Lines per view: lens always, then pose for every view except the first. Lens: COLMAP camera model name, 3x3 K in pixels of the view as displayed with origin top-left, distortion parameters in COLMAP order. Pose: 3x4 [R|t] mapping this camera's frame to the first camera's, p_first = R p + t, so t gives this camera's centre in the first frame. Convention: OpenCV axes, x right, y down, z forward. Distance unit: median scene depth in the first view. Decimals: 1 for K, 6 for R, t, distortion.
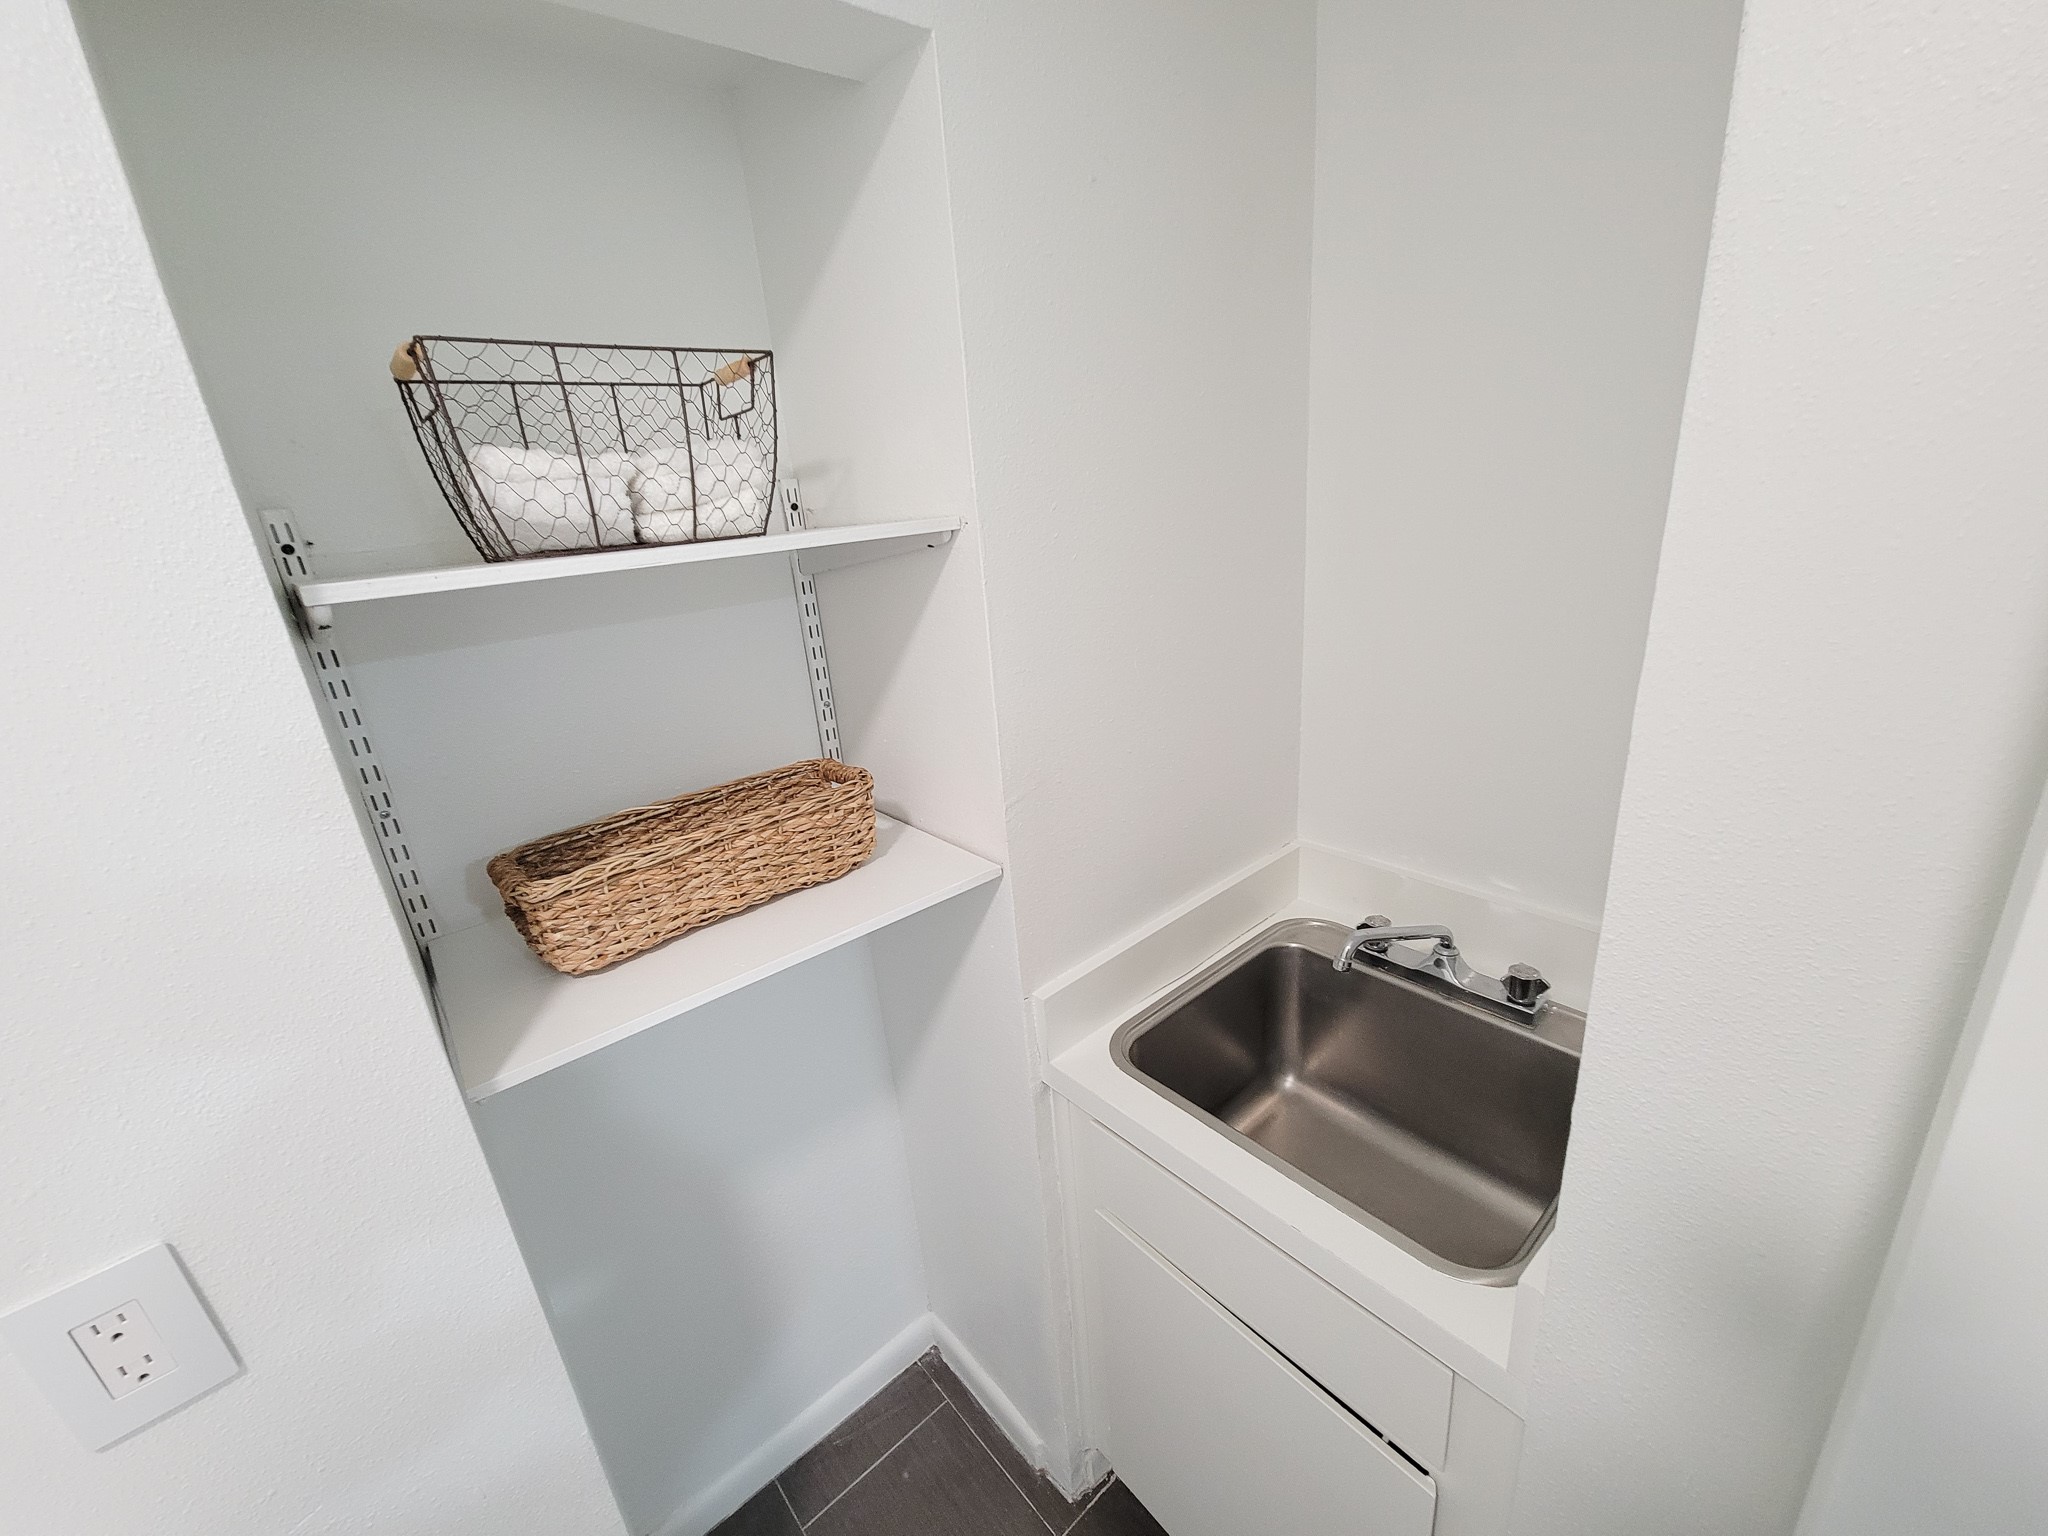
lens RADIAL K [[832.0, 0, 1027.2], [0, 832.0, 769.4], [0, 0, 1]] dist [0.004069, -0.003169]
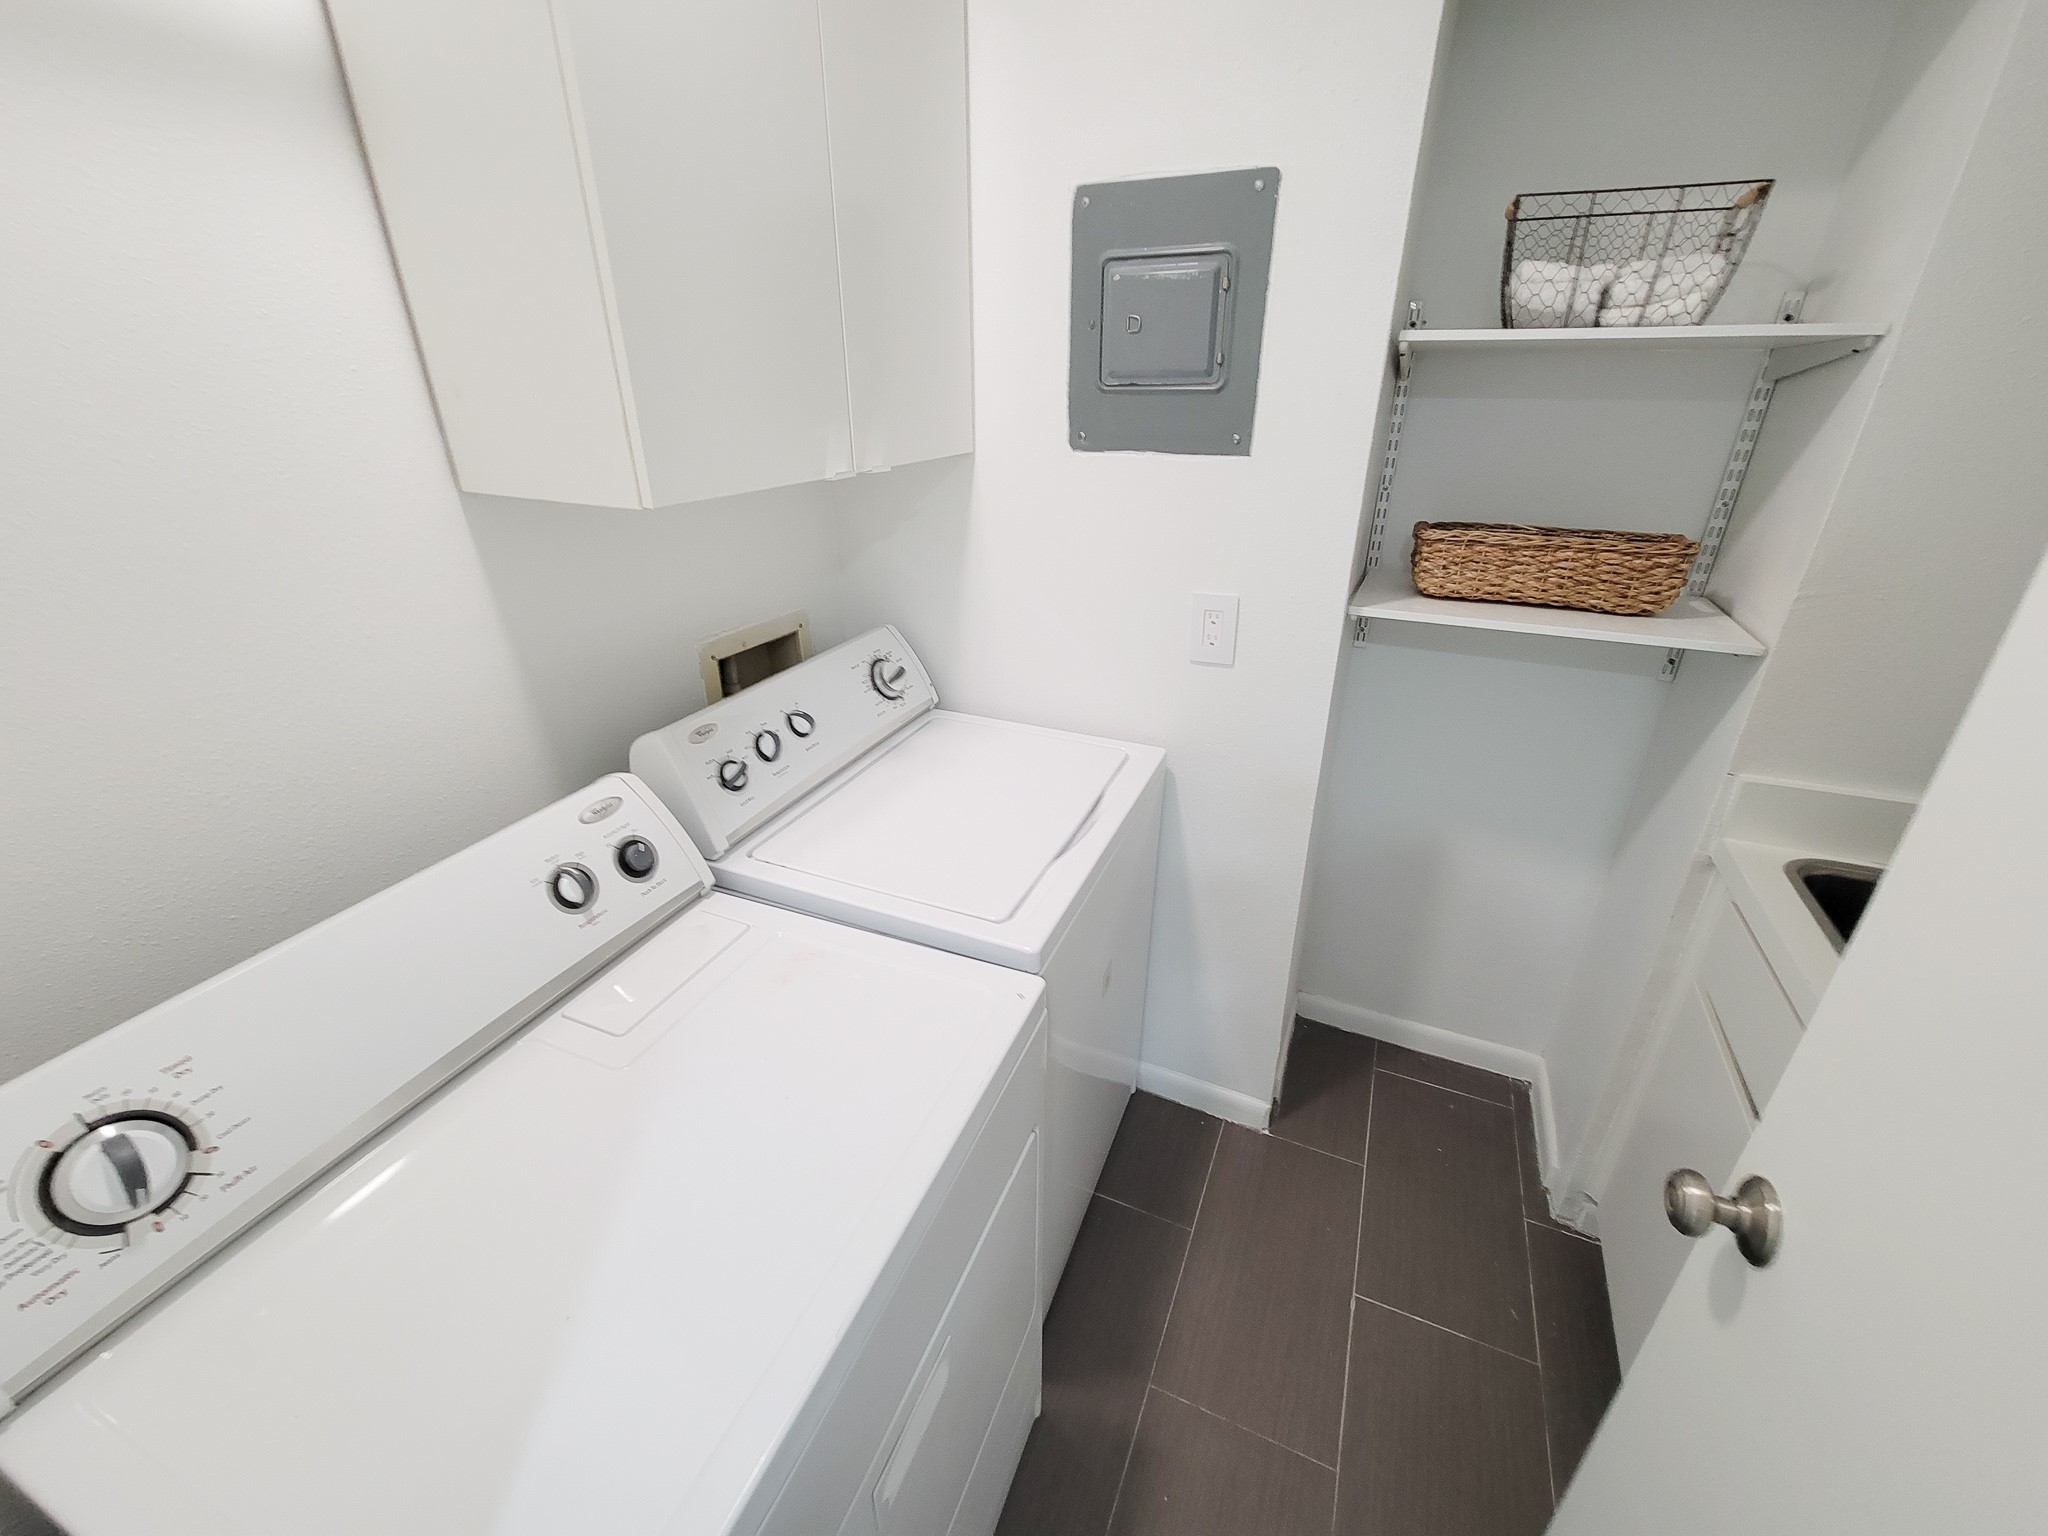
lens RADIAL K [[832.0, 0, 1023.9], [0, 832.0, 763.7], [0, 0, 1]] dist [0.004069, -0.003169]
pose [[0.414174, 0.457112, -0.787089, 0.595002], [-0.325105, 0.881997, 0.341157, 0.223333], [0.850157, 0.114588, 0.513909, -0.518902]]
